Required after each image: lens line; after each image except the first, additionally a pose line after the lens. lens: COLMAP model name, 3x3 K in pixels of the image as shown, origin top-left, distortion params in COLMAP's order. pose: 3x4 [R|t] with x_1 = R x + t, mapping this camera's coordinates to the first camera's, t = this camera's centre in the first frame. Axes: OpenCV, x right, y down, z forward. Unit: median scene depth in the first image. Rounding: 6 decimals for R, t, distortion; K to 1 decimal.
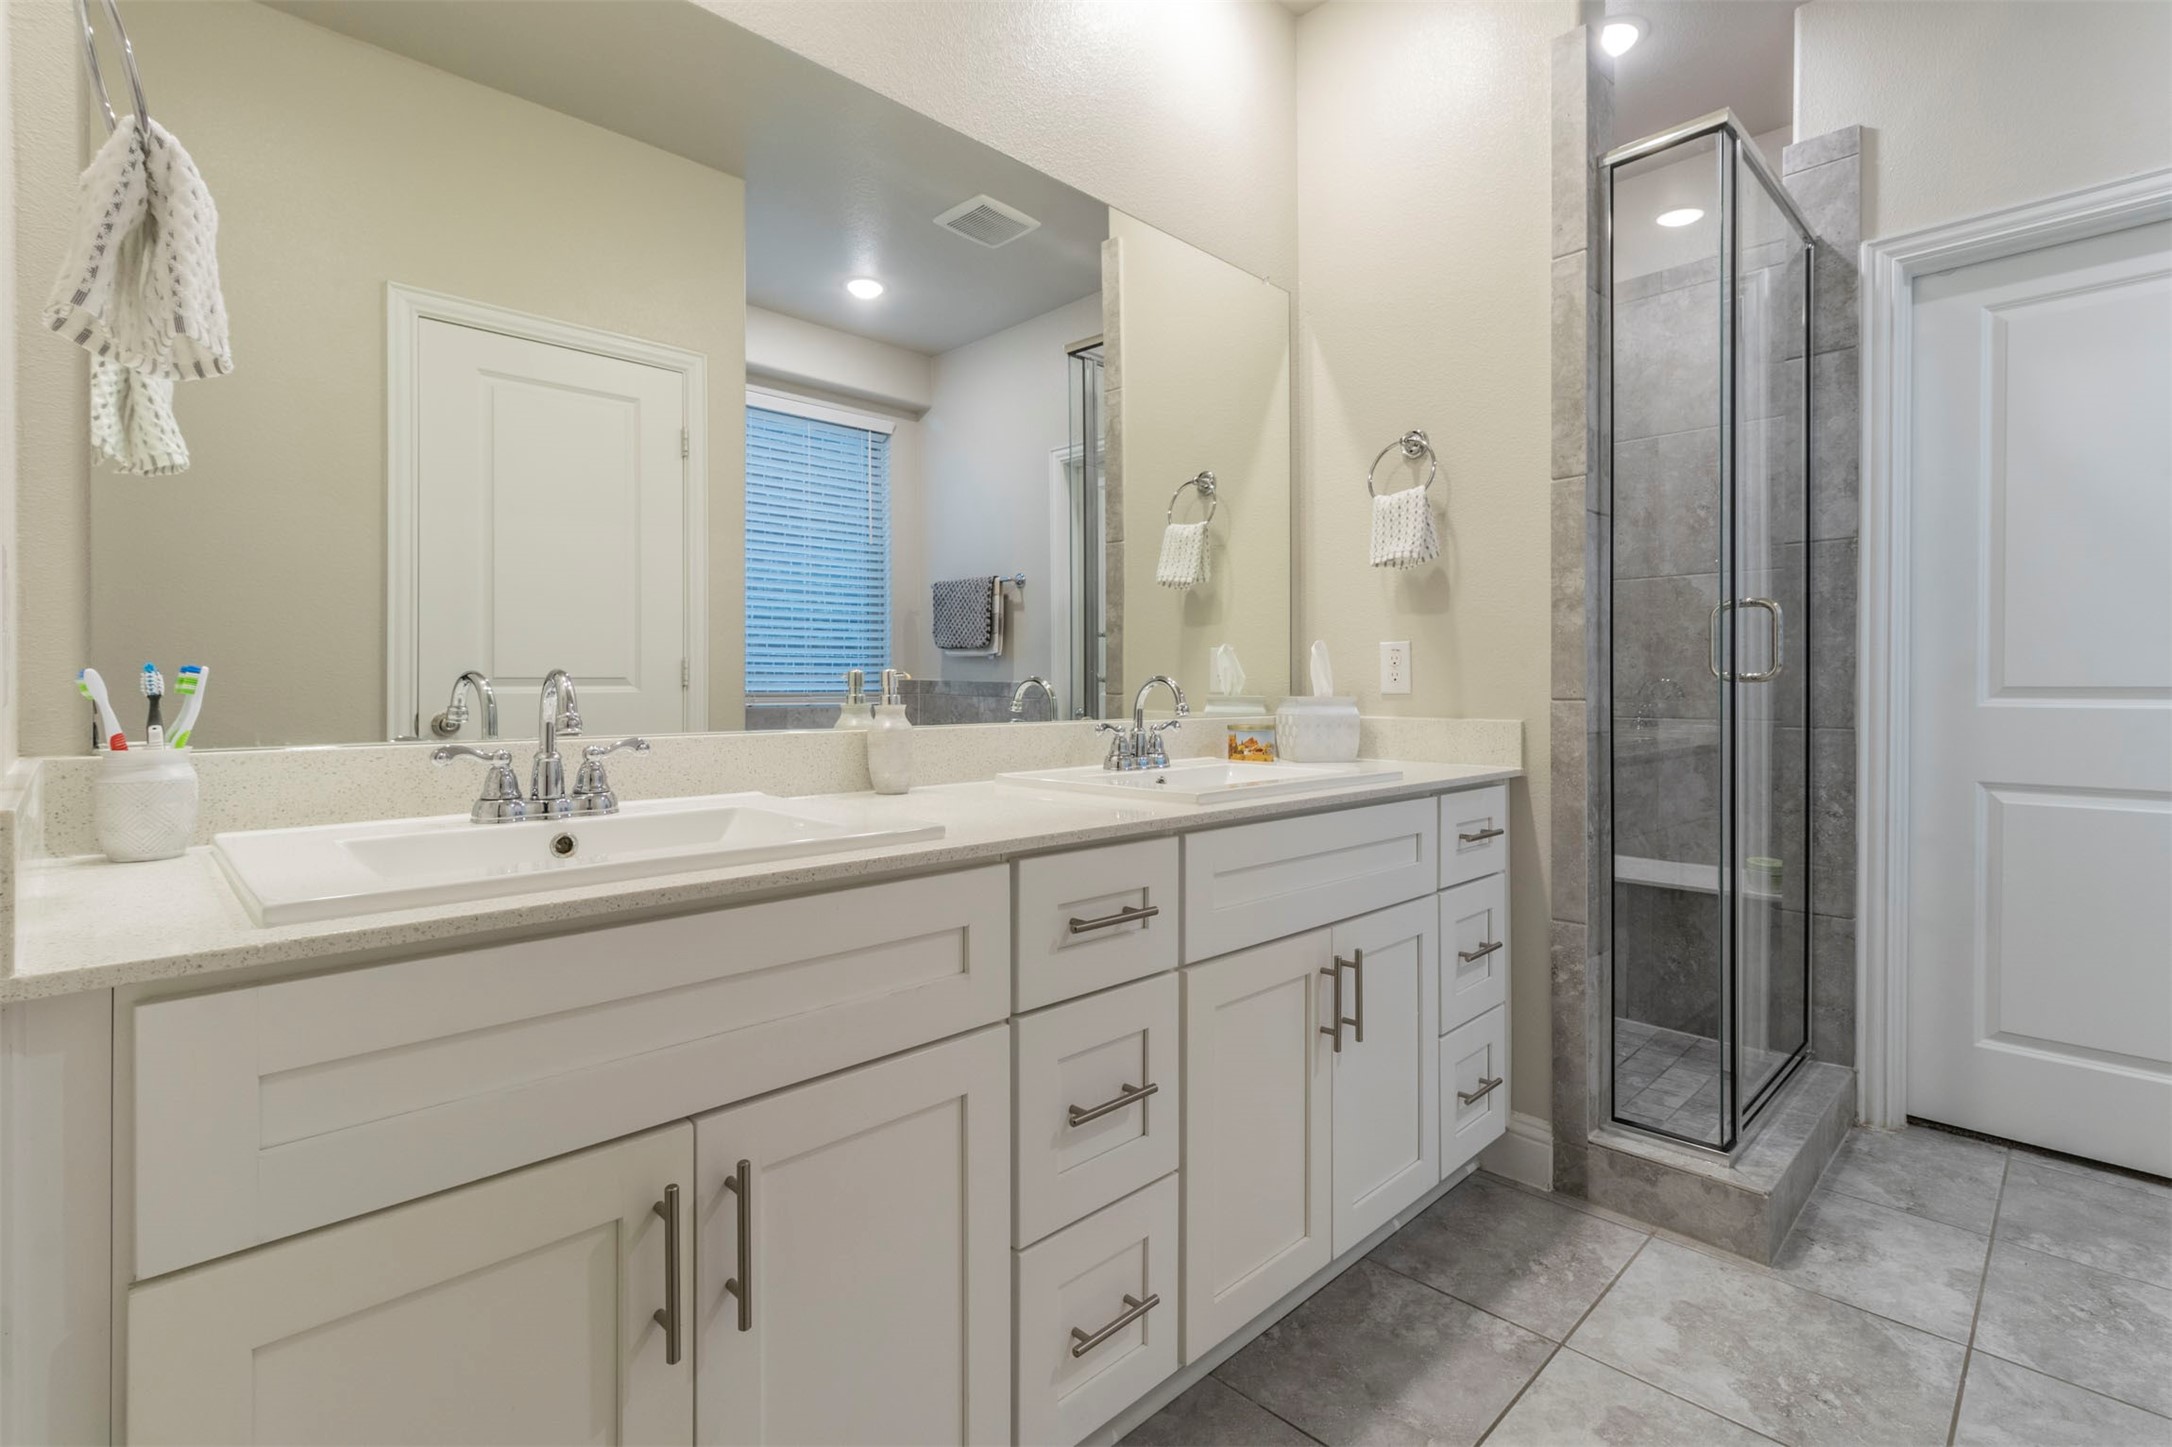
lens RADIAL K [[1000.4, 0, 1076.7], [0, 1000.4, 700.6], [0, 0, 1]] dist [0.002577, -0.000801]
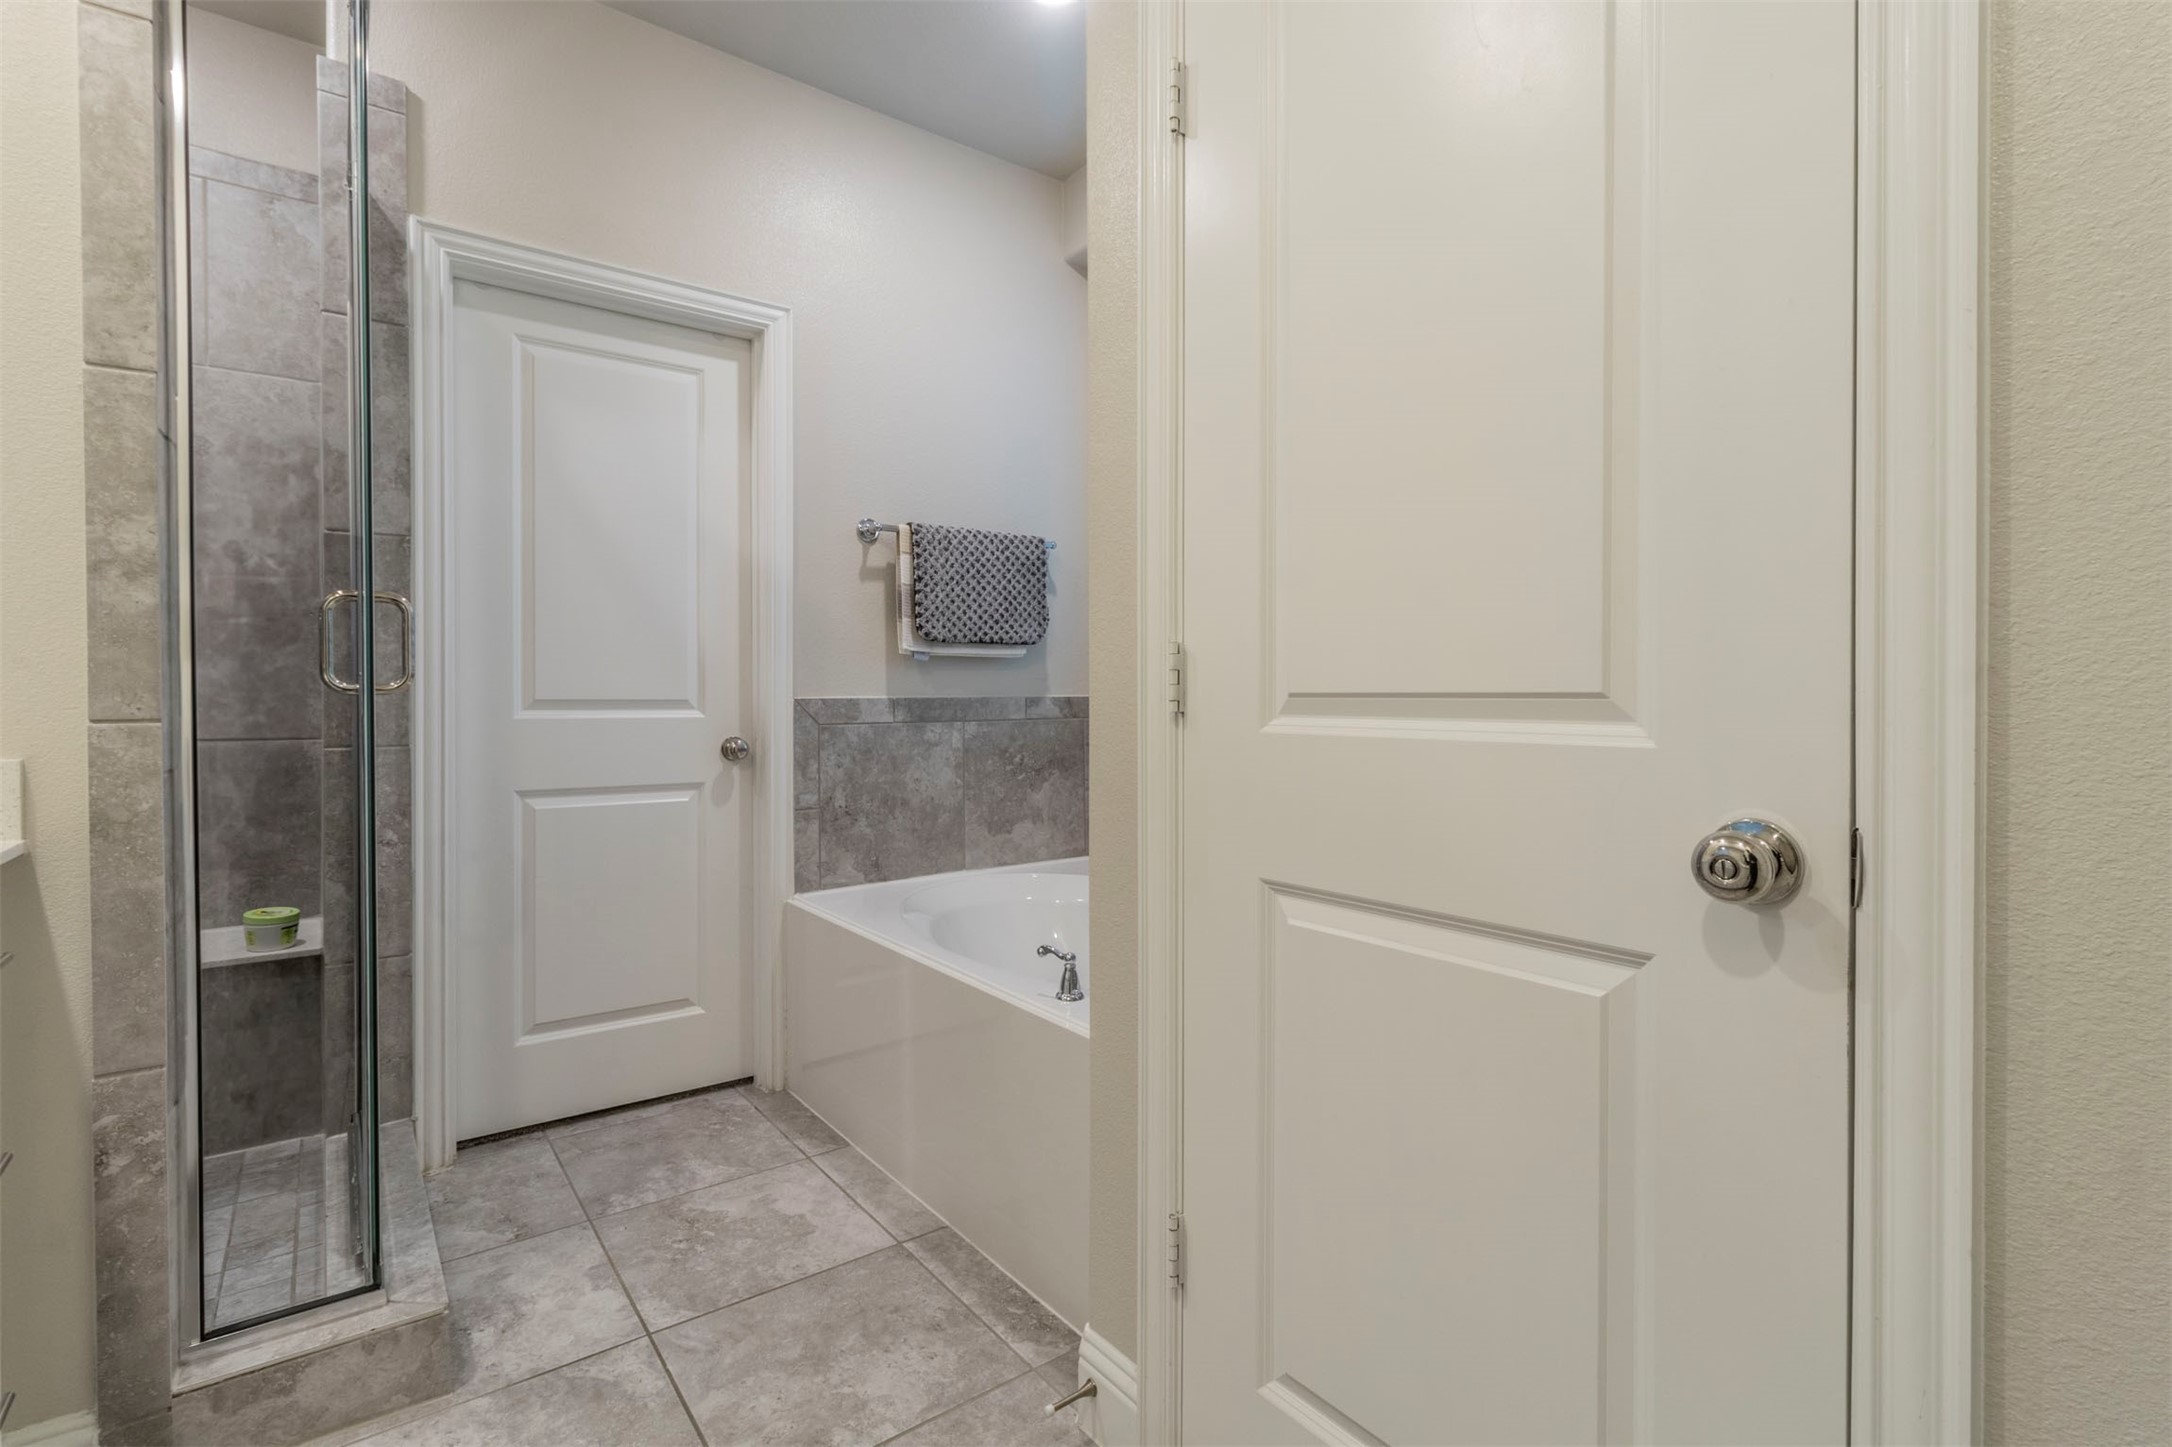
lens RADIAL K [[1000.4, 0, 1081.0], [0, 1000.4, 707.2], [0, 0, 1]] dist [0.002577, -0.000801]
pose [[0.116233, -0.008471, 0.993186, -0.066085], [0.011645, 0.999907, 0.007166, -0.007357], [-0.993154, 0.010733, 0.116320, 0.327417]]
